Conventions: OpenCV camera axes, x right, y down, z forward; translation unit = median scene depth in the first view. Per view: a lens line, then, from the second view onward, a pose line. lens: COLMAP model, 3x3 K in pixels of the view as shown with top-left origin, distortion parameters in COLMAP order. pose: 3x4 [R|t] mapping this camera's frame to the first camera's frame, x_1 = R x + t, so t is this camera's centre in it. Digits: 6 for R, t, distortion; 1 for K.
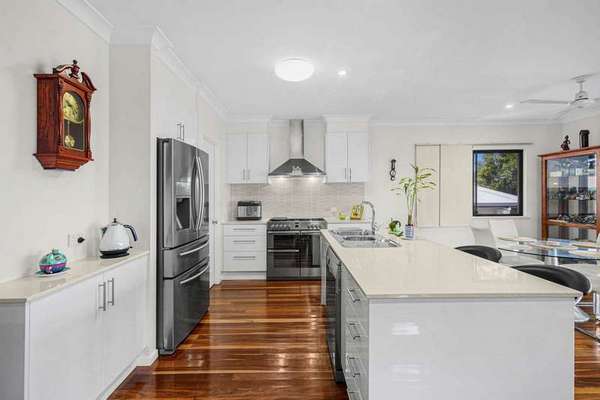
lens RADIAL K [[279.4, 0, 299.5], [0, 279.4, 195.8], [0, 0, 1]] dist [0.001451, 0.000331]
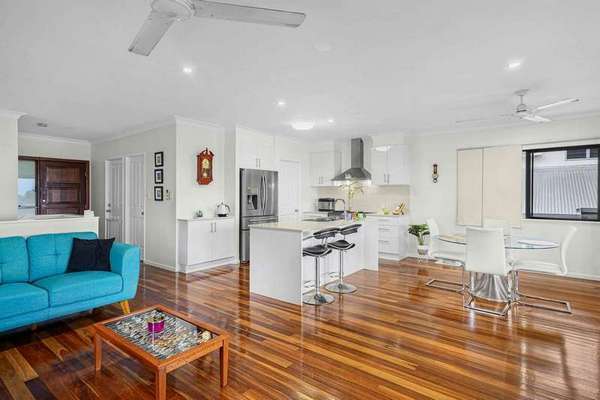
lens RADIAL K [[308.2, 0, 300.0], [0, 308.2, 200.0], [0, 0, 1]] dist [-0.000318, -0.000091]
pose [[0.786512, 0.020158, -0.617246, 1.448054], [-0.012335, 0.999781, 0.016933, 0.003273], [0.617452, -0.005704, 0.786588, -0.699805]]
